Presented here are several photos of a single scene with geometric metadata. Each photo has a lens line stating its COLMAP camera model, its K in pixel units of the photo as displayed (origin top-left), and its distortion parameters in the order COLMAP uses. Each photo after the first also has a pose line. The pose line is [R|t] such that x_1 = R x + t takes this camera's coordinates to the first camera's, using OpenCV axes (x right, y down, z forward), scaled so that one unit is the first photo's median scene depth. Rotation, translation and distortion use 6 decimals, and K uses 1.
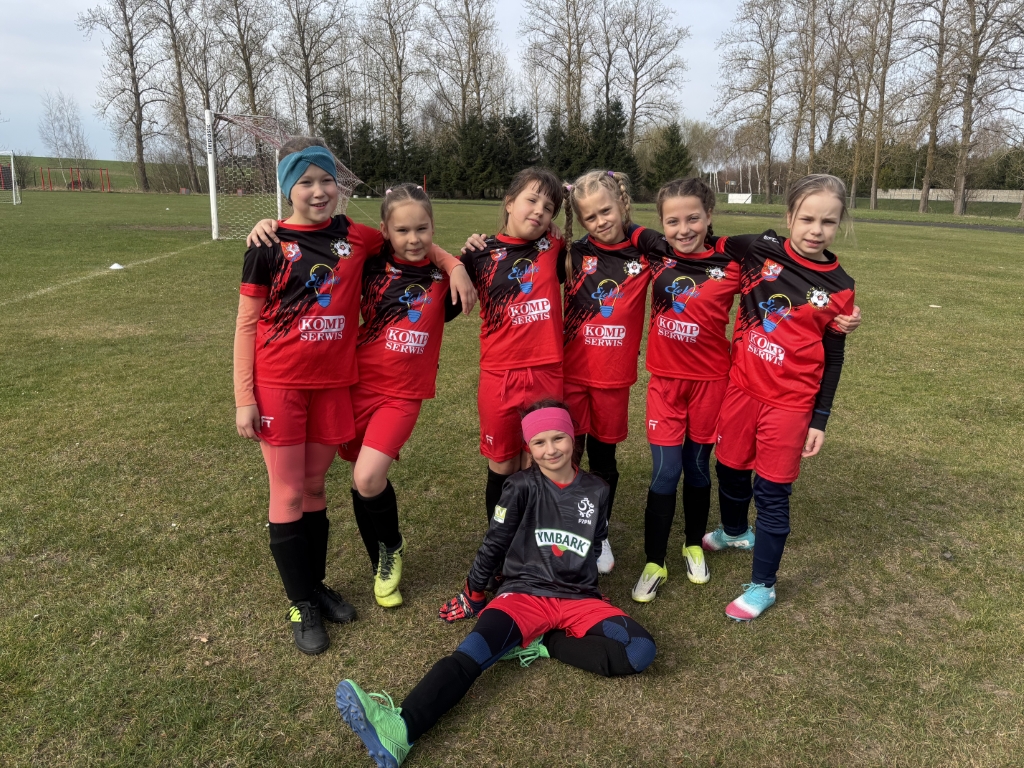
lens RADIAL K [[766.1, 0, 512.0], [0, 766.1, 384.0], [0, 0, 1]] dist [-0.006378, -0.005976]
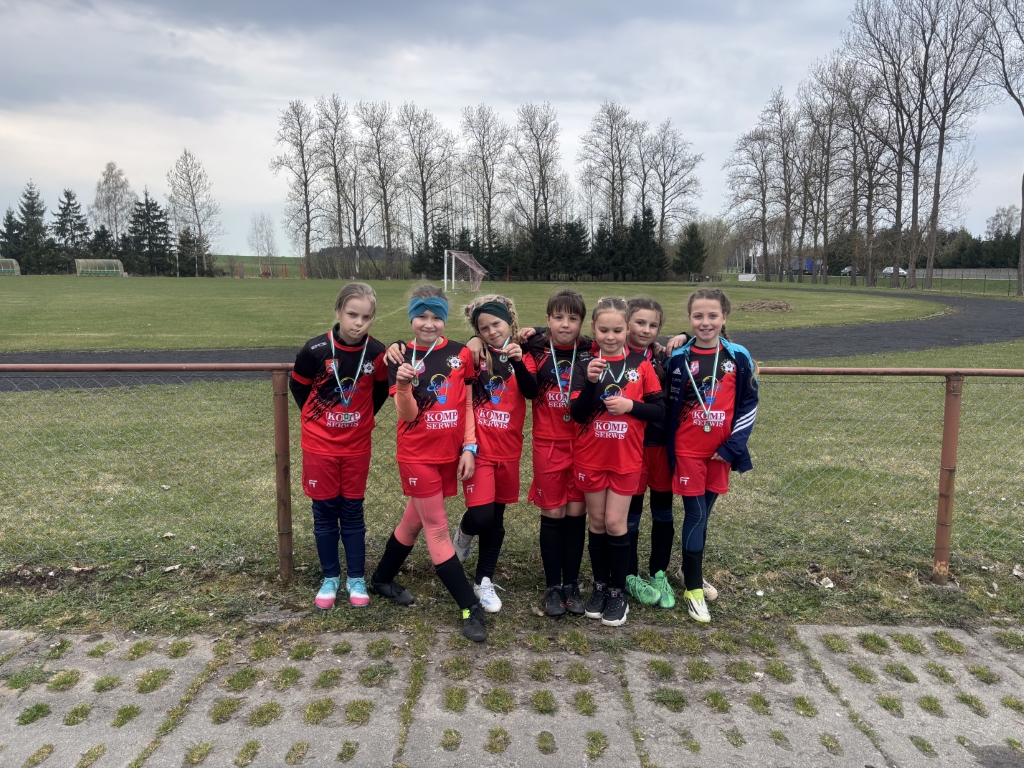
lens RADIAL K [[766.1, 0, 512.0], [0, 766.1, 384.0], [0, 0, 1]] dist [-0.006378, -0.005976]
pose [[0.995294, -0.001020, -0.096893, 0.027638], [-0.009338, 0.994281, -0.106389, 0.084158], [0.096447, 0.106793, 0.989592, -0.328350]]
